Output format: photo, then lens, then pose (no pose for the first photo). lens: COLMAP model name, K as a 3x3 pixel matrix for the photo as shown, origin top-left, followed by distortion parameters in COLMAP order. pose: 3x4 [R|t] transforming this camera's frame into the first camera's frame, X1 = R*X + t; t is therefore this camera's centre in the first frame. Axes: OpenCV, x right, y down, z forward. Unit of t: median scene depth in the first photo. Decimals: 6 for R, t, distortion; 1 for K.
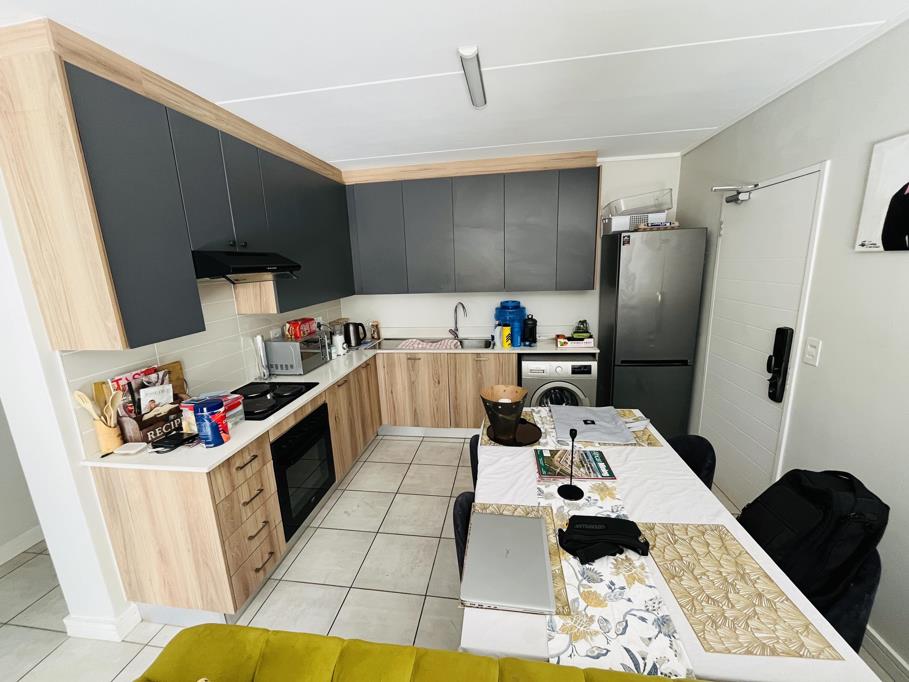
lens RADIAL K [[368.2, 0, 451.9], [0, 368.2, 342.6], [0, 0, 1]] dist [-0.002471, -0.000107]
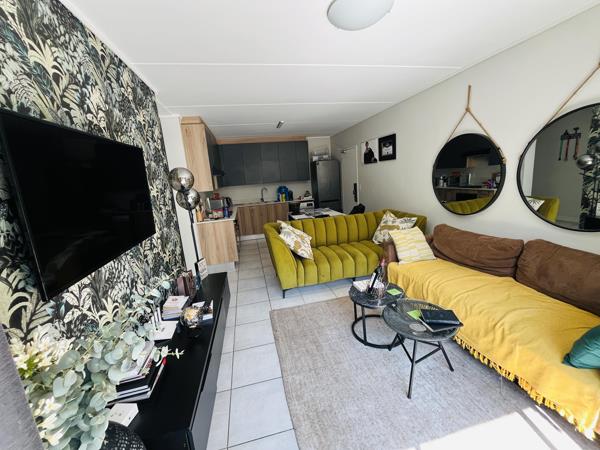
lens RADIAL K [[243.1, 0, 298.3], [0, 243.1, 226.1], [0, 0, 1]] dist [-0.002471, -0.000107]
pose [[0.932095, -0.103867, 0.347003, -0.477796], [0.116124, 0.993127, -0.014655, 0.274955], [-0.343096, 0.053956, 0.937749, -0.905445]]
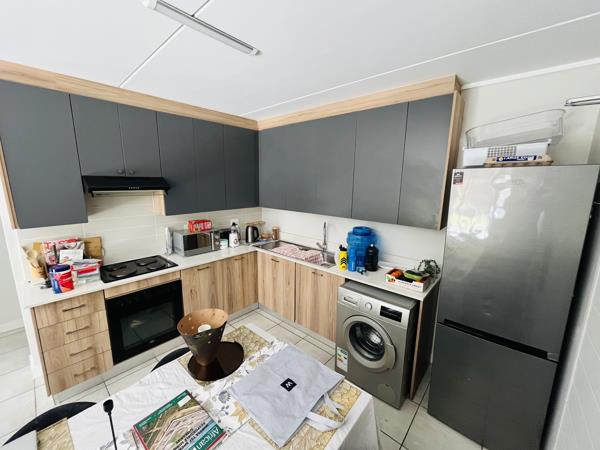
lens RADIAL K [[243.1, 0, 298.3], [0, 243.1, 226.1], [0, 0, 1]] dist [-0.002471, -0.000107]
pose [[0.837769, 0.146441, -0.526021, 0.444982], [-0.160493, 0.986852, 0.019124, -0.118547], [0.521906, 0.068401, 0.850256, 0.342459]]
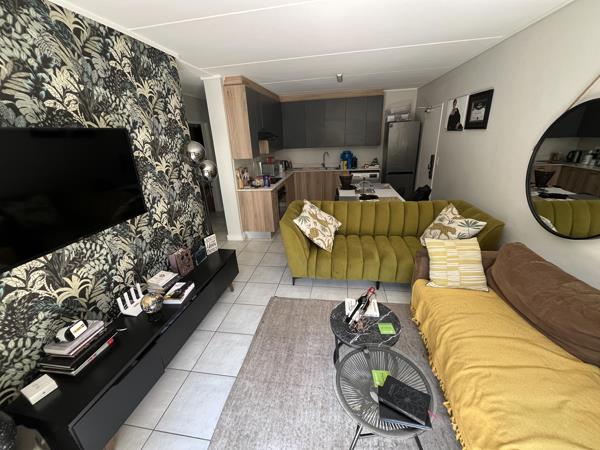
lens RADIAL K [[243.1, 0, 298.3], [0, 243.1, 226.1], [0, 0, 1]] dist [-0.002471, -0.000107]
pose [[0.999813, -0.001406, -0.019291, -0.163987], [0.004172, 0.989556, 0.144087, 0.179302], [0.018887, -0.144141, 0.989377, -0.829537]]
